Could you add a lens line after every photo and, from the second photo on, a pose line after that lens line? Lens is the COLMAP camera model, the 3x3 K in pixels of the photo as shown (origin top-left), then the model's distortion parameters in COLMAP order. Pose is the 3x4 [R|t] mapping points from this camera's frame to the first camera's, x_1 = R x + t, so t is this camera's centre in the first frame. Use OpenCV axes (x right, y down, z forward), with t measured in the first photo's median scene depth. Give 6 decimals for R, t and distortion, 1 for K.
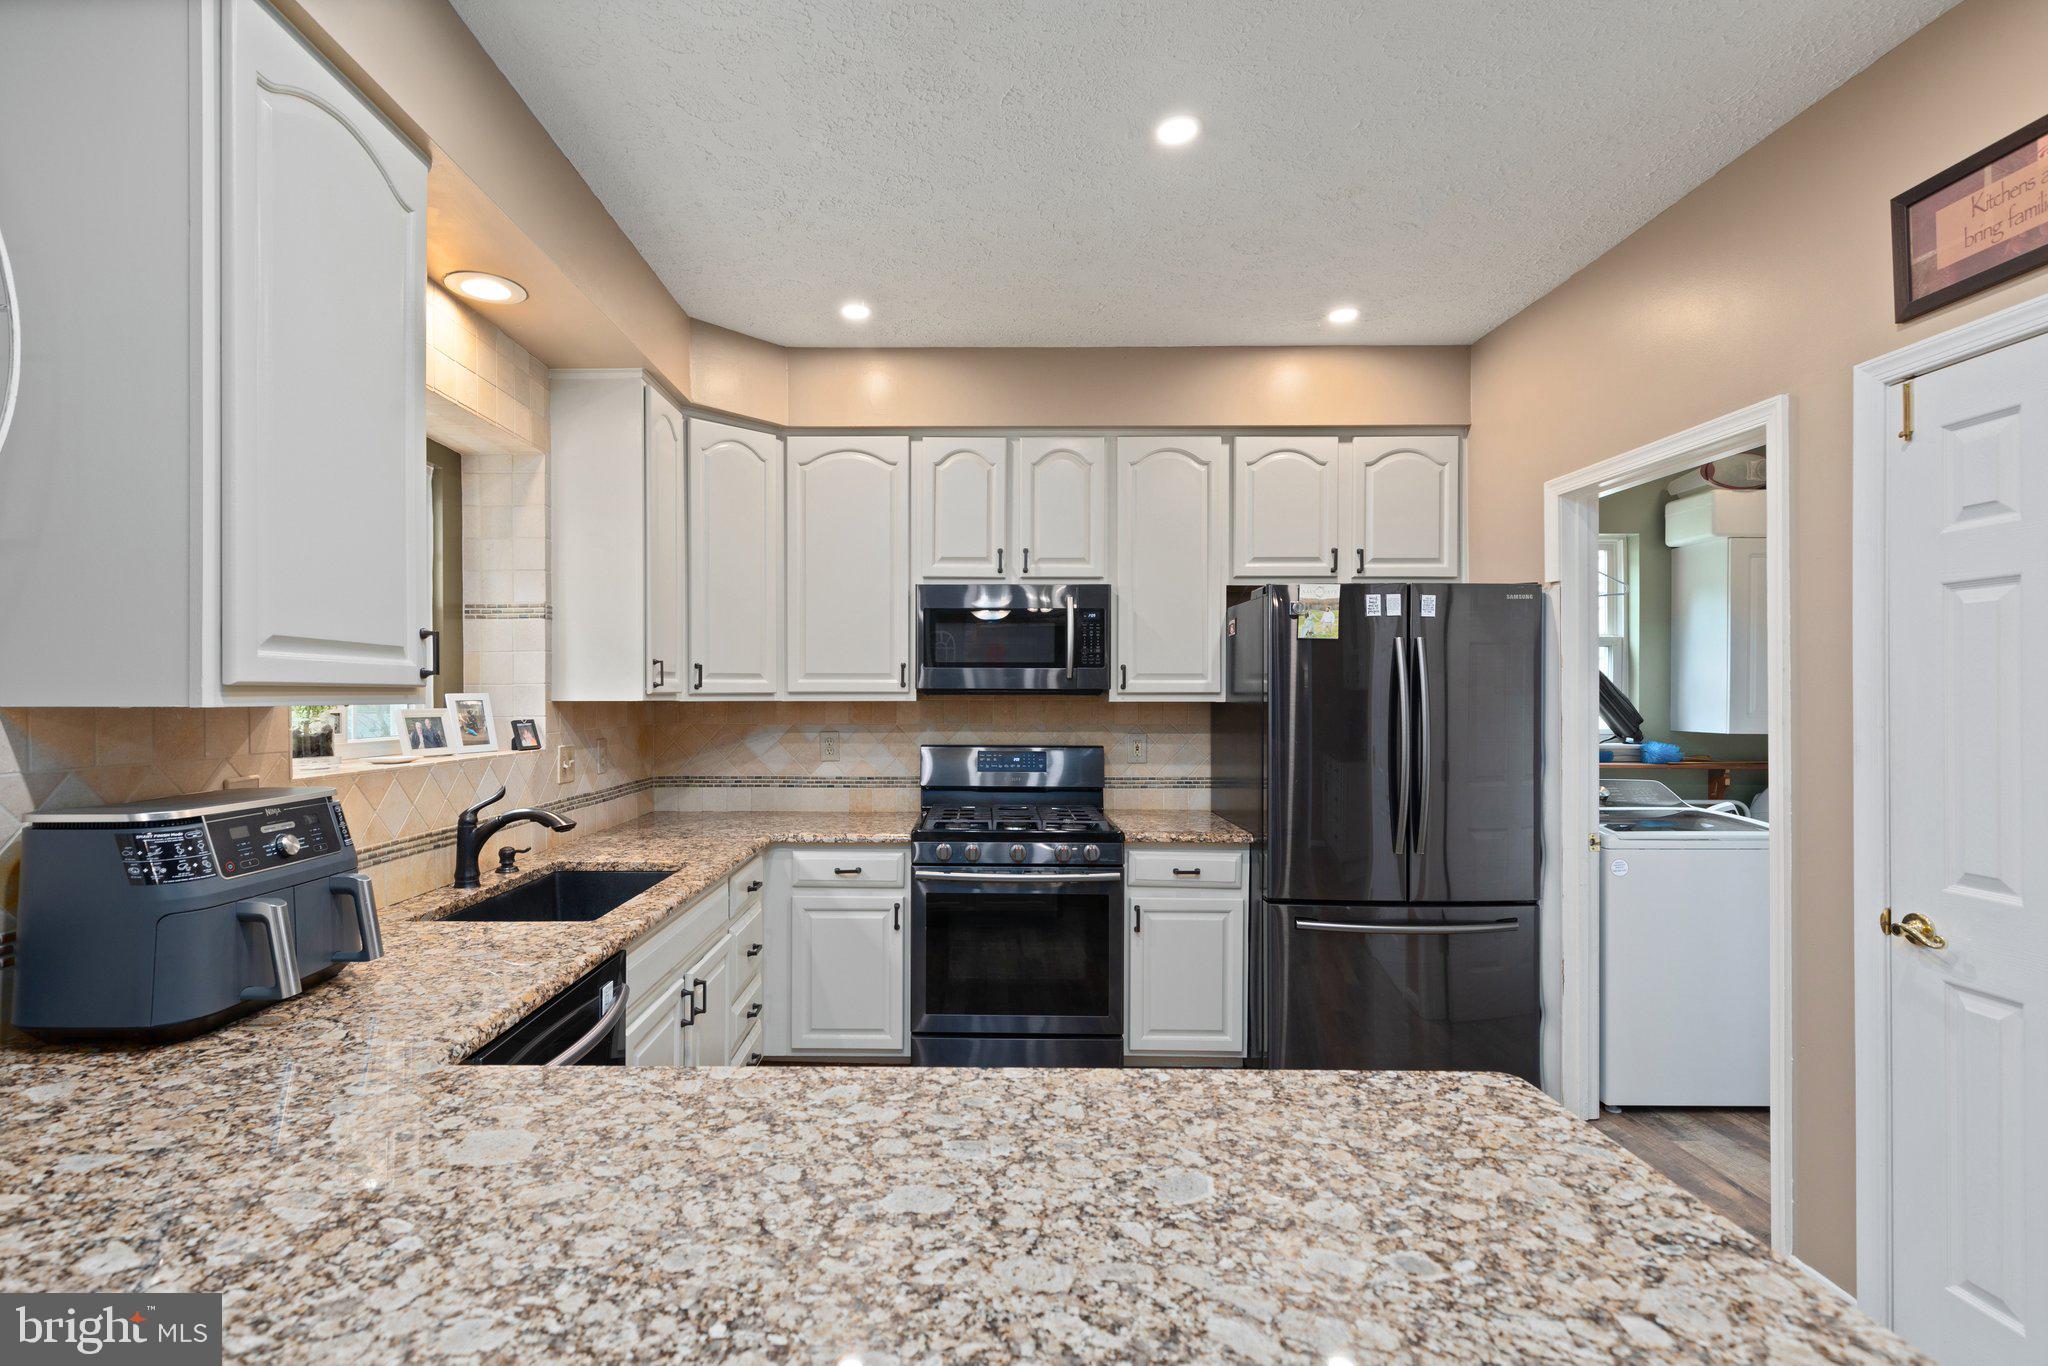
lens RADIAL K [[958.4, 0, 962.9], [0, 958.4, 698.9], [0, 0, 1]] dist [0.007681, -0.001006]
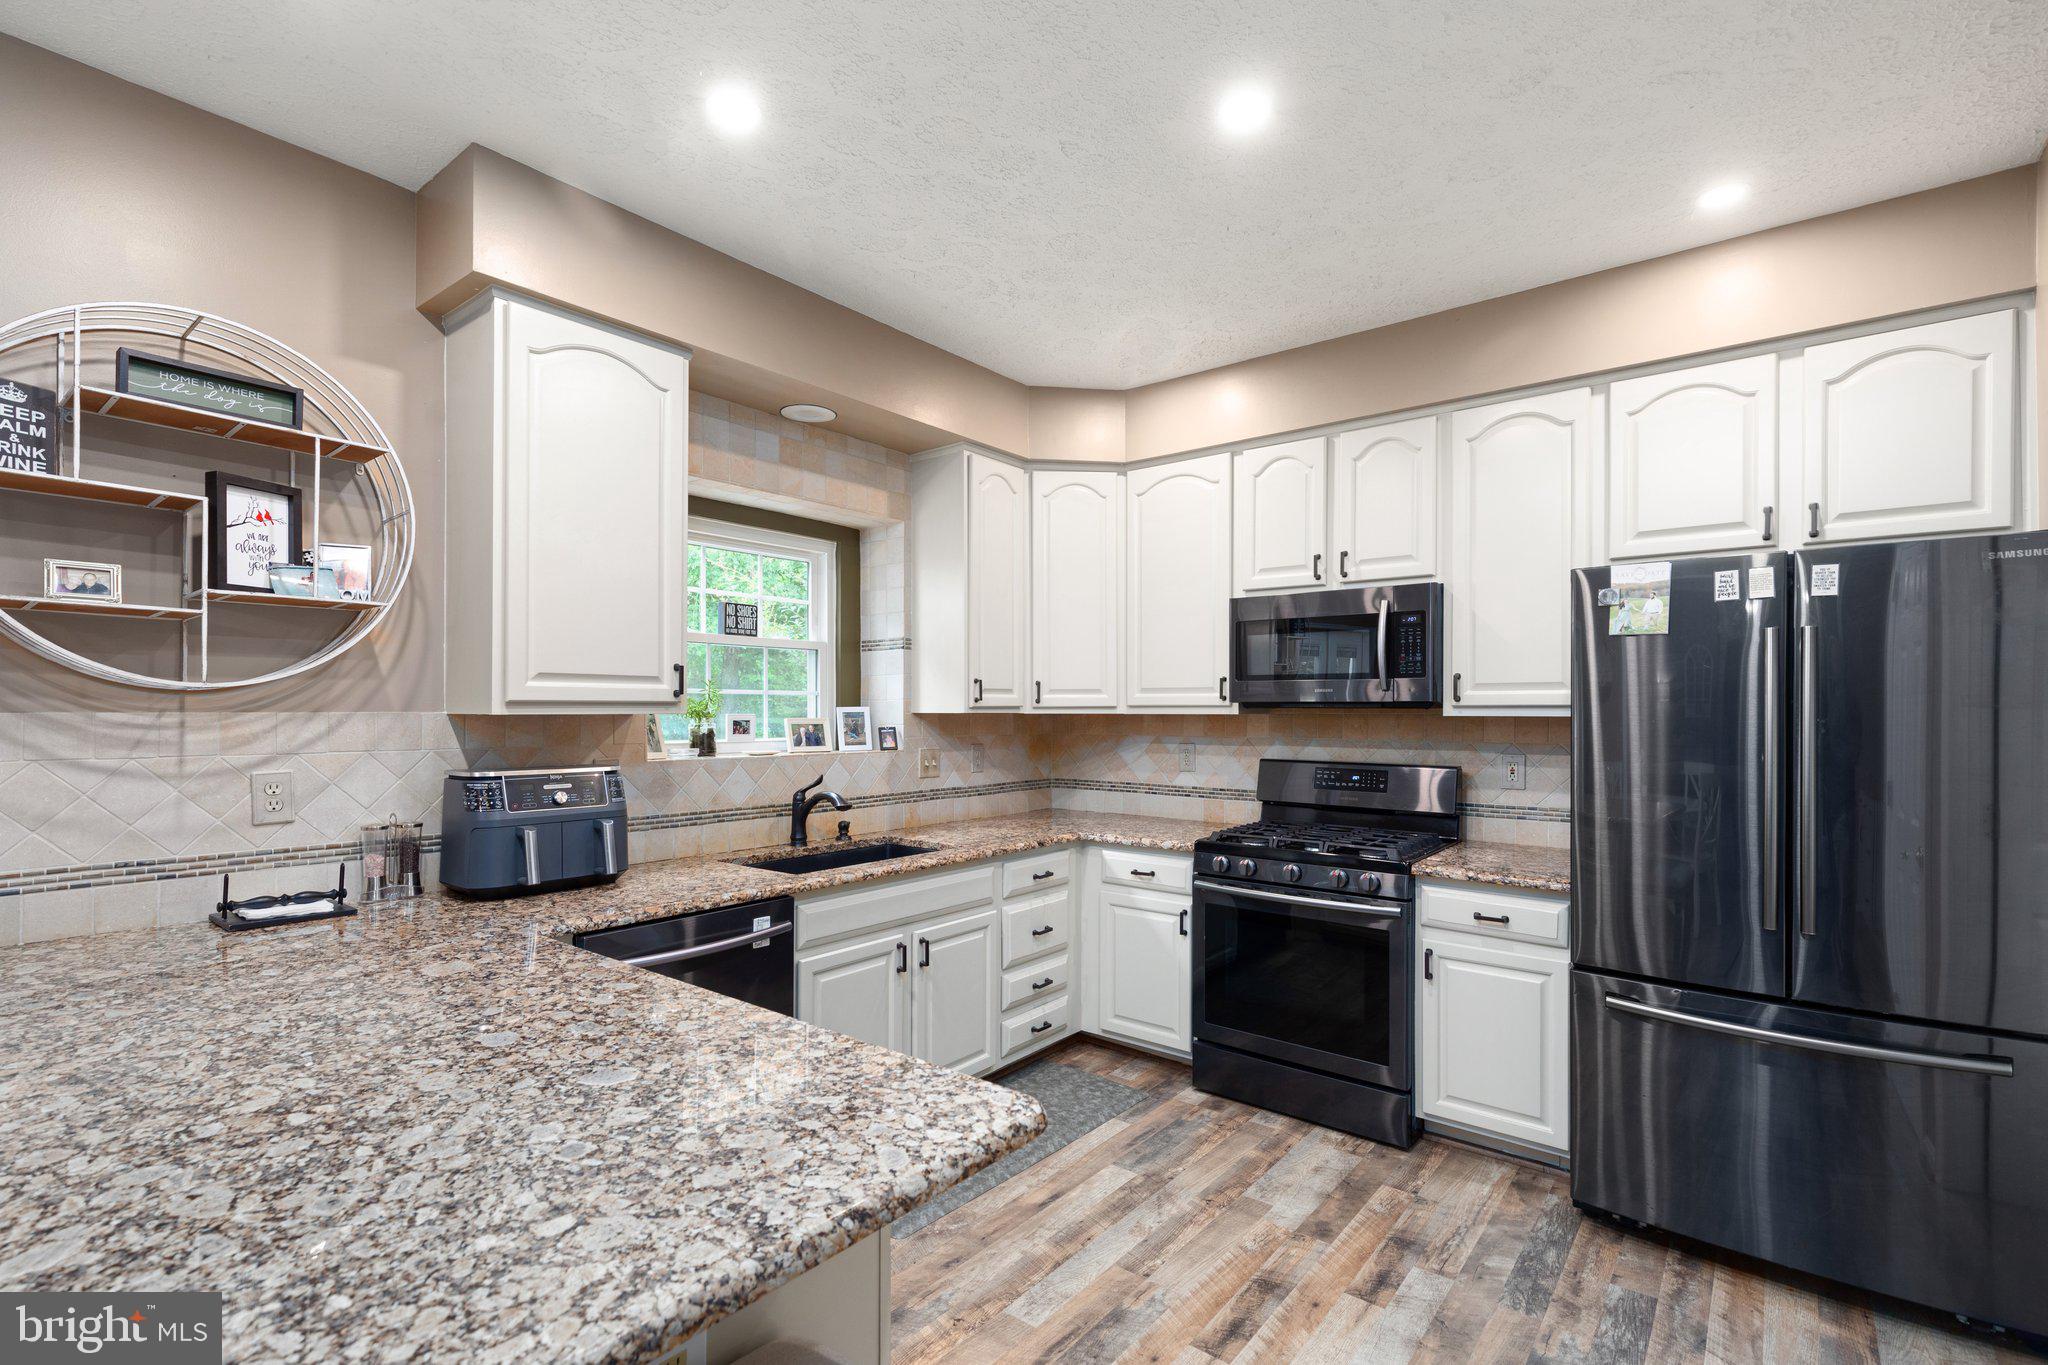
lens RADIAL K [[938.4, 0, 1016.2], [0, 938.4, 711.0], [0, 0, 1]] dist [0.008829, -0.000621]
pose [[0.786180, 0.001788, -0.617995, 0.443283], [-0.003027, 0.999995, -0.000957, 0.000481], [0.617990, 0.002622, 0.786181, 0.097435]]
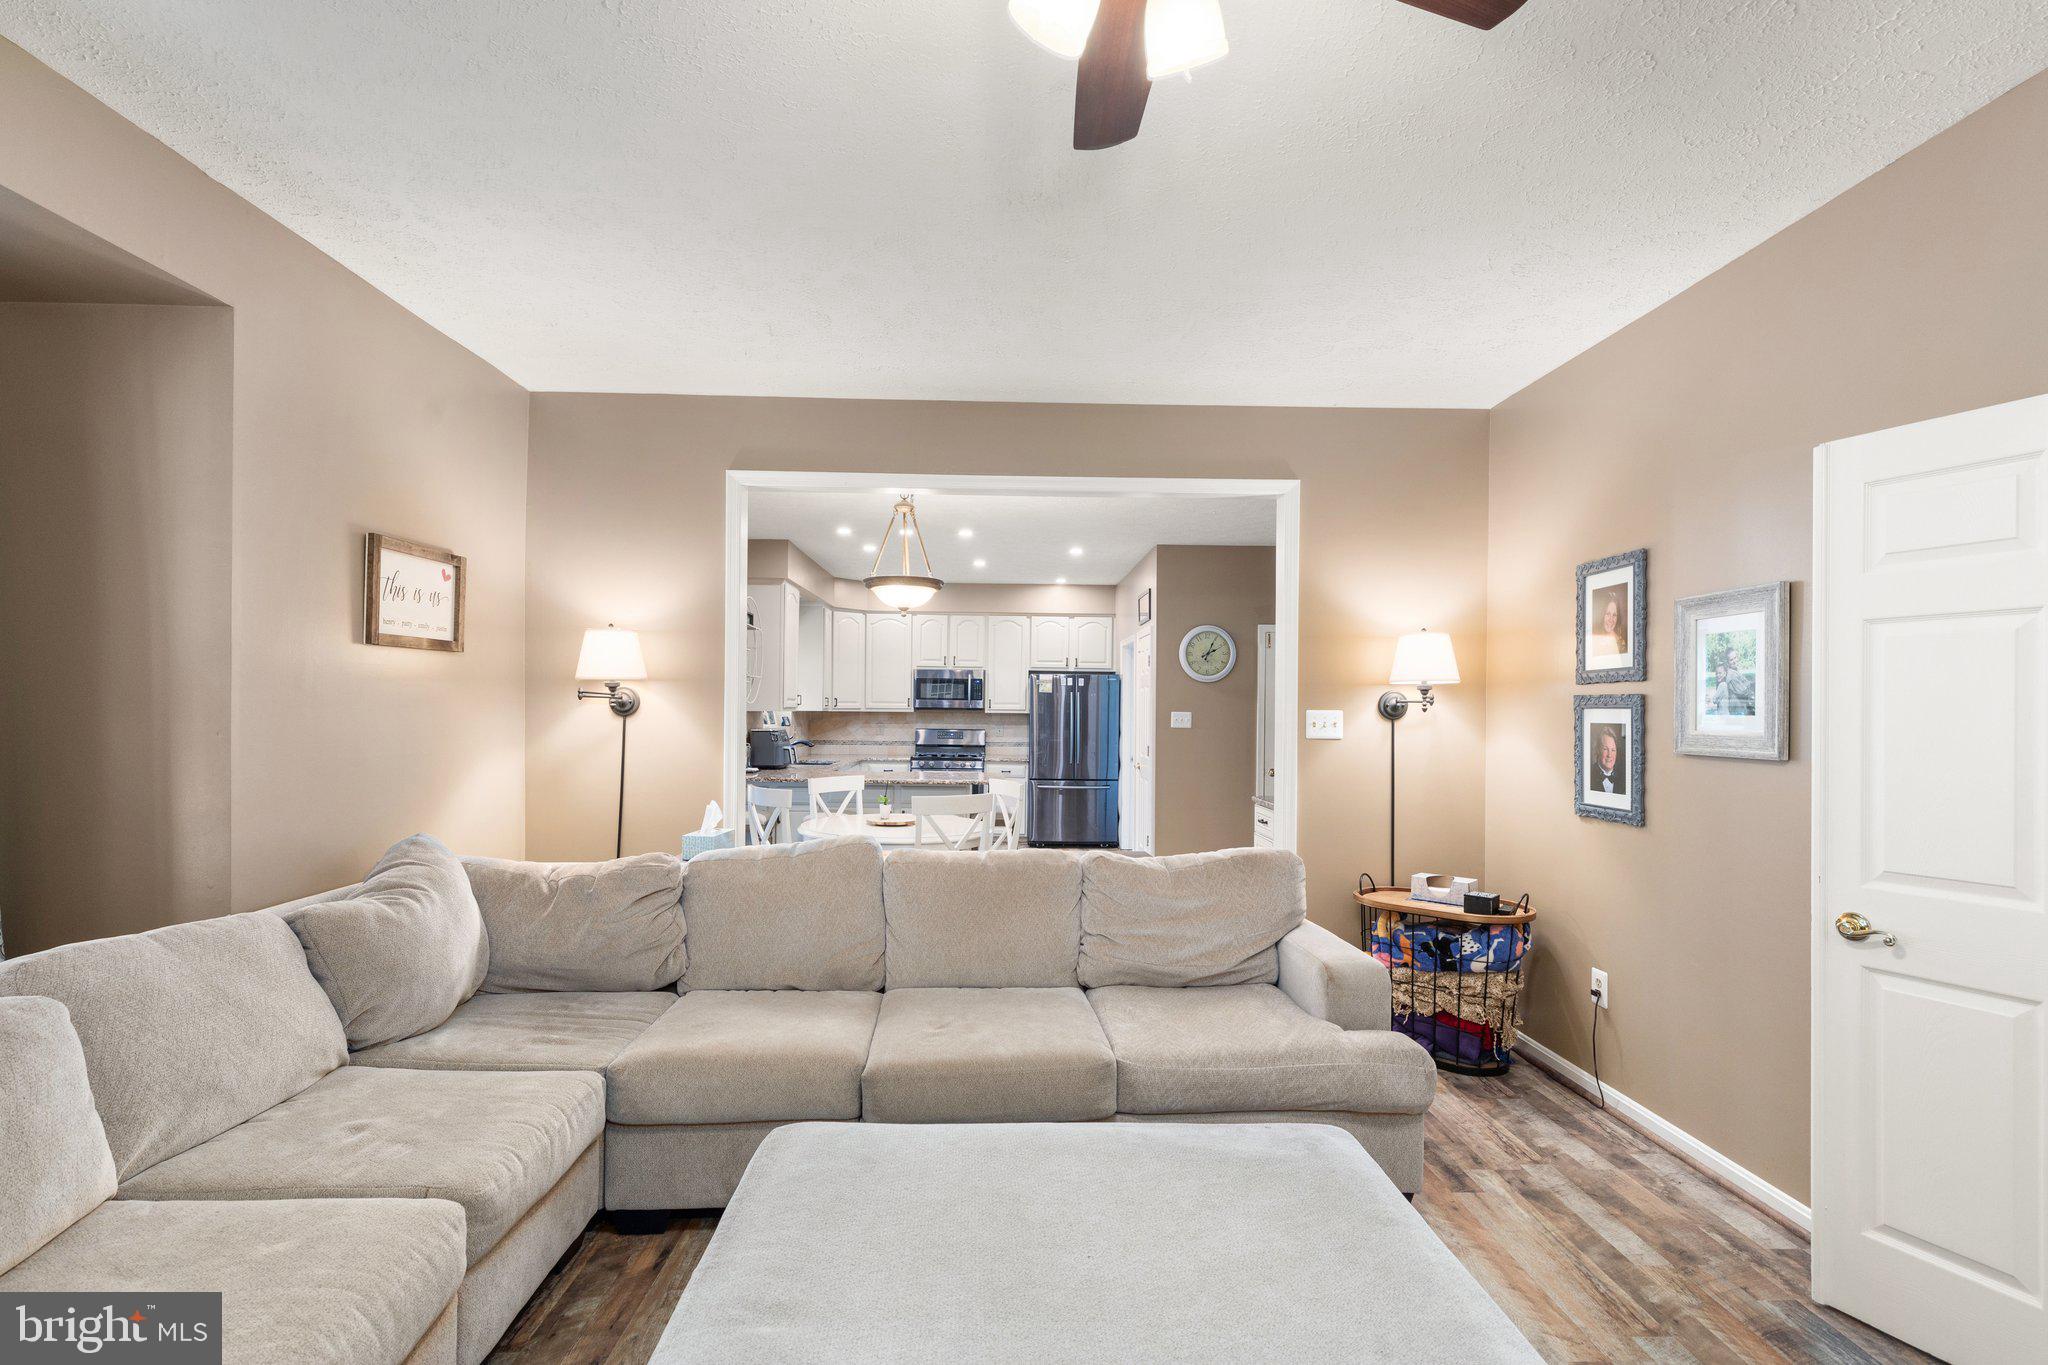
lens RADIAL K [[938.4, 0, 1016.2], [0, 938.4, 711.0], [0, 0, 1]] dist [0.008829, -0.000621]
pose [[0.999305, 0.008417, 0.036305, 0.169905], [-0.008411, 0.999965, -0.000342, -0.002364], [-0.036306, 0.000037, 0.999341, -1.948392]]
